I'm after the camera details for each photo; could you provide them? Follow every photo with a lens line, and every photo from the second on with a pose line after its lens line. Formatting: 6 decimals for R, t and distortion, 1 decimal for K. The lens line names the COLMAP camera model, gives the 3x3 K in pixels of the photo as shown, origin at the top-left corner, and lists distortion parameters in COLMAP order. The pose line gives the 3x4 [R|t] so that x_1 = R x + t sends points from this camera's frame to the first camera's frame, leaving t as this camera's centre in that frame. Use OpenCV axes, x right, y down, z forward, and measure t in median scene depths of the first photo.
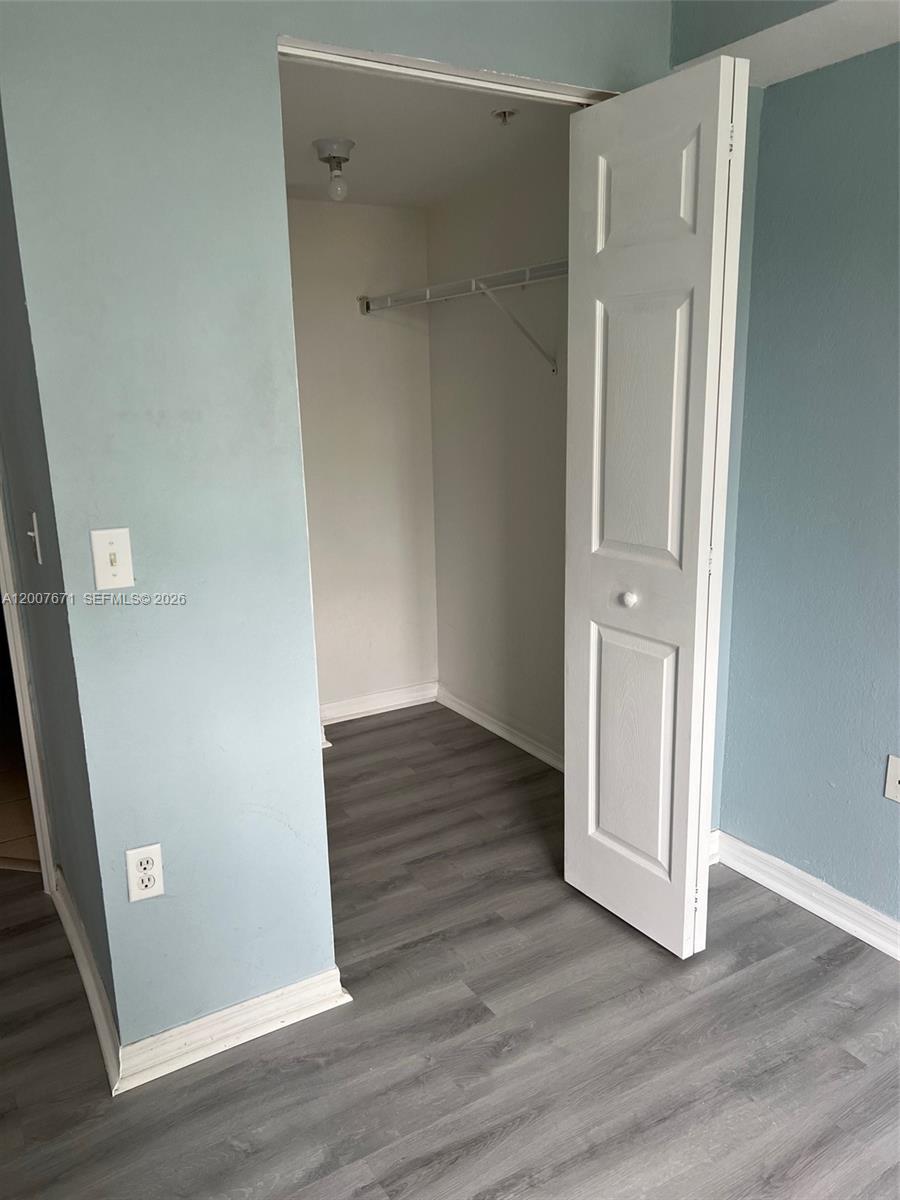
lens RADIAL K [[908.4, 0, 449.2], [0, 908.4, 607.7], [0, 0, 1]] dist [0.036417, -0.046729]
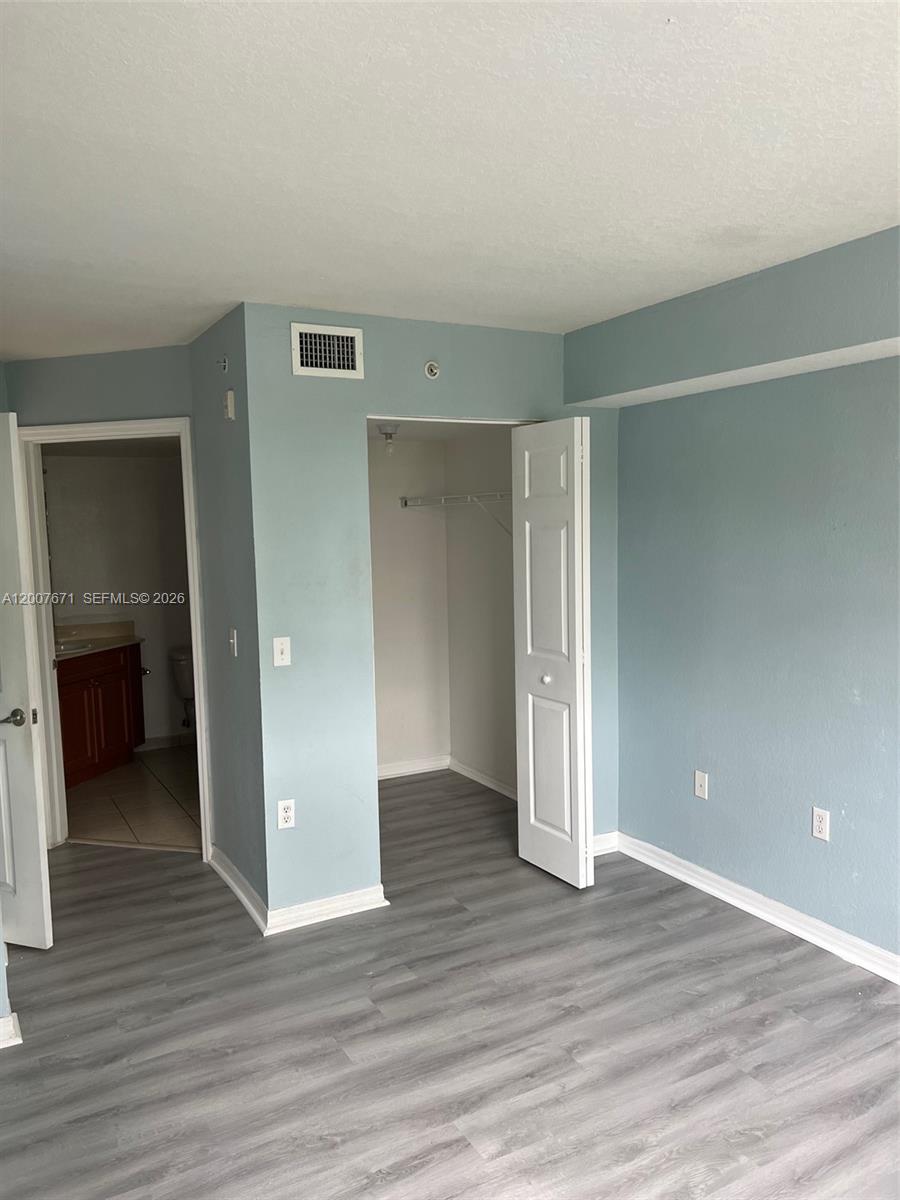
lens RADIAL K [[882.2, 0, 442.9], [0, 882.2, 612.0], [0, 0, 1]] dist [0.044847, -0.067021]
pose [[0.999064, 0.006136, -0.042808, 0.062850], [-0.011993, 0.990367, -0.137947, 0.096874], [0.041549, 0.138331, 0.989514, -0.732127]]
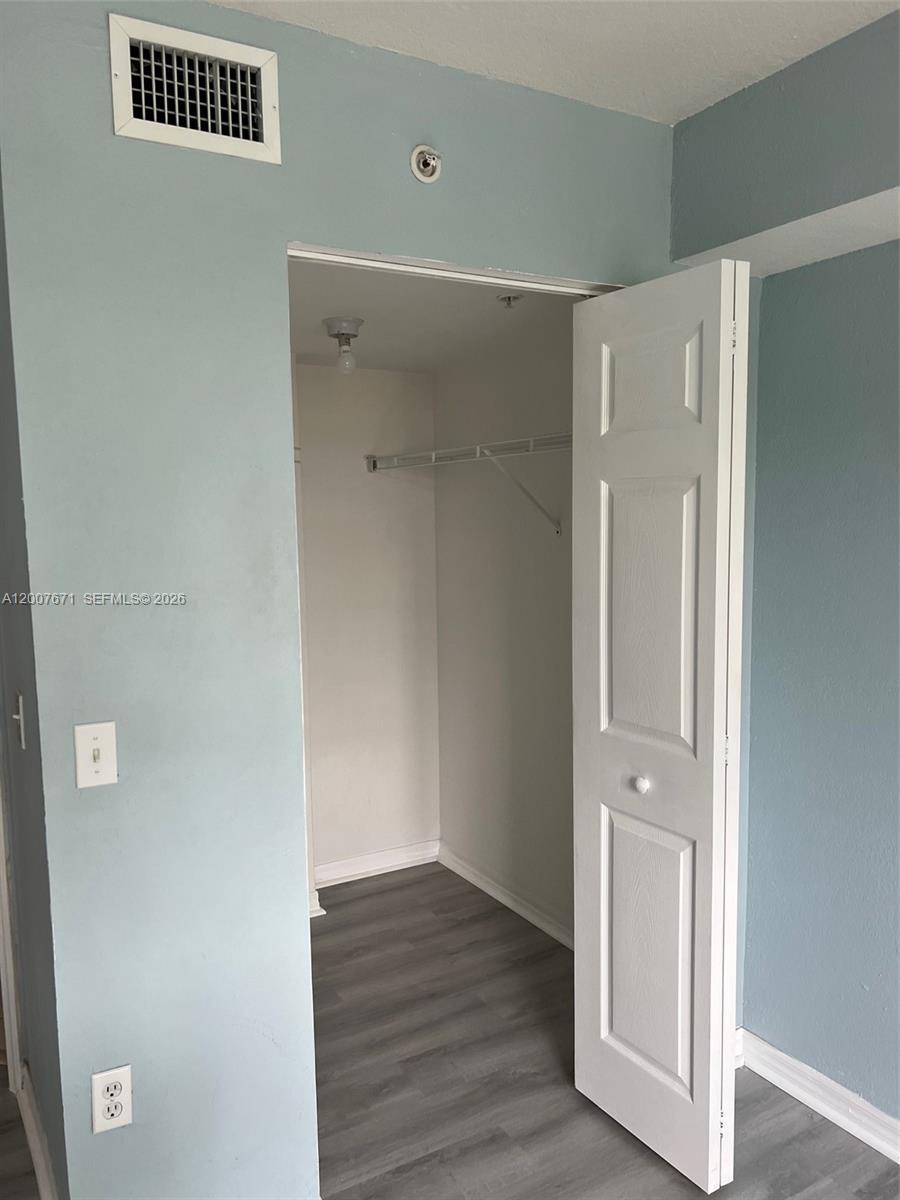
lens RADIAL K [[911.2, 0, 443.6], [0, 911.2, 606.4], [0, 0, 1]] dist [0.043284, -0.061538]
pose [[0.999891, 0.008473, -0.012055, 0.002099], [-0.010032, 0.990684, -0.135809, -0.058714], [0.010792, 0.135915, 0.990662, 0.028061]]
